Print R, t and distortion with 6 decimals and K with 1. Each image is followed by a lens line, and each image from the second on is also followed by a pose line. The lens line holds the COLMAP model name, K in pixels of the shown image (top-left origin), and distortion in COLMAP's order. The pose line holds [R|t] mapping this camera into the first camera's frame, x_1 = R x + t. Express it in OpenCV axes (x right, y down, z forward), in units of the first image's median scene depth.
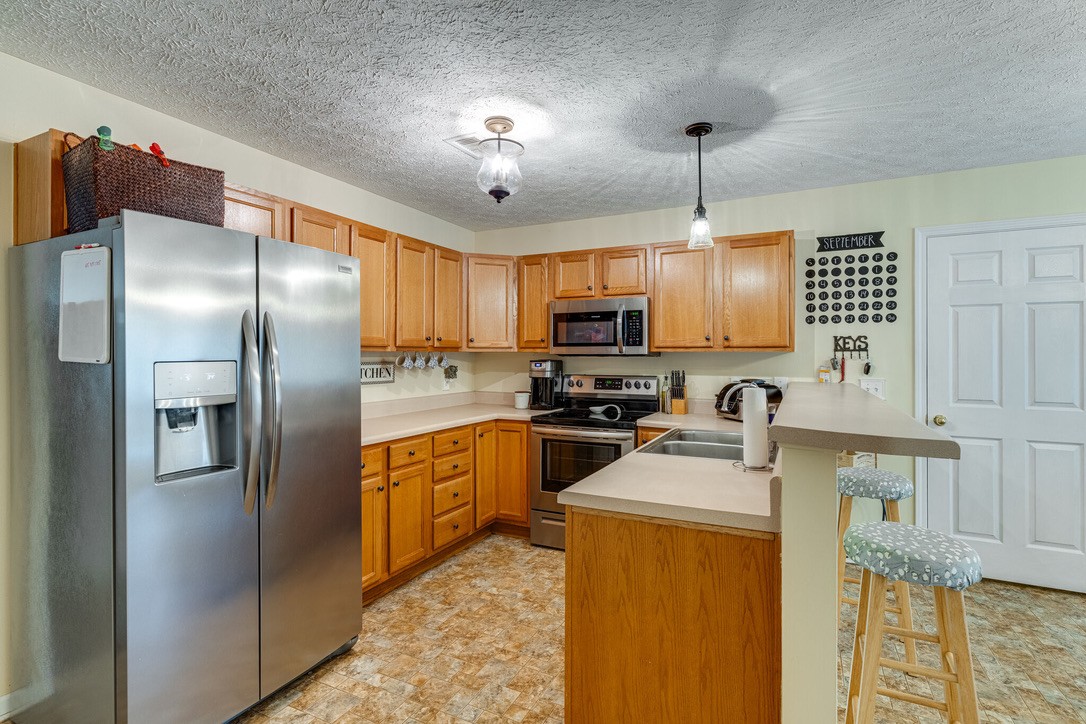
lens RADIAL K [[521.7, 0, 549.5], [0, 521.7, 366.6], [0, 0, 1]] dist [-0.003341, 0.000795]
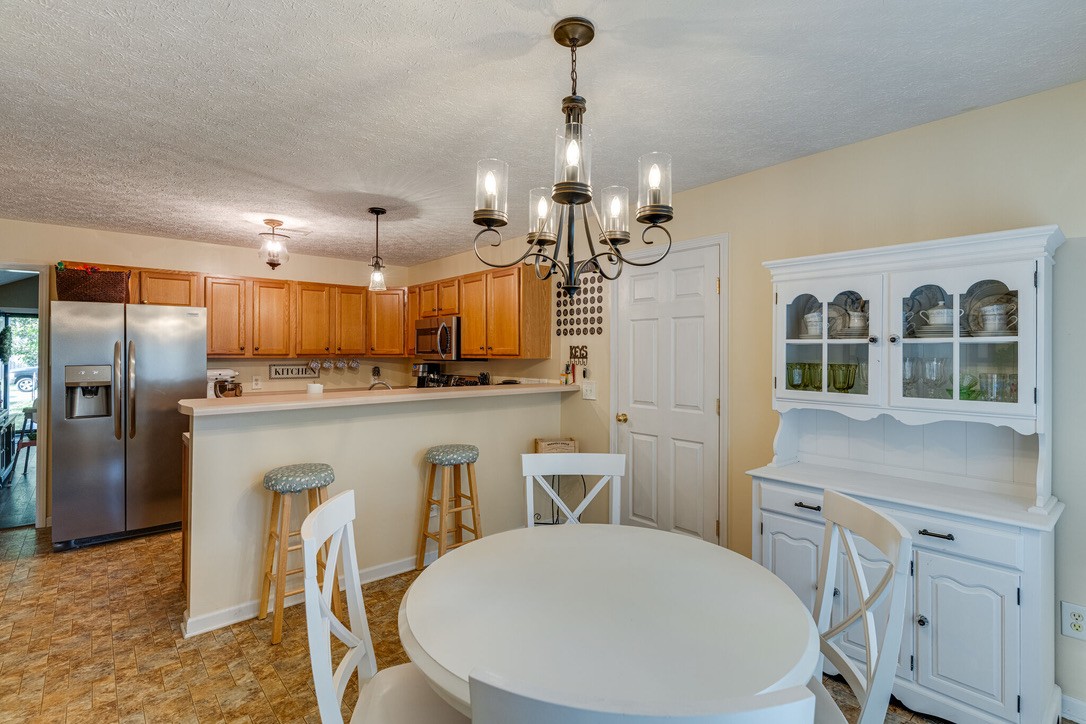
lens RADIAL K [[521.7, 0, 533.5], [0, 521.7, 370.9], [0, 0, 1]] dist [-0.003341, 0.000795]
pose [[0.921773, 0.012407, -0.387532, 0.963896], [-0.008488, 0.999894, 0.011825, -0.014301], [0.387637, -0.007611, 0.921780, -0.153210]]
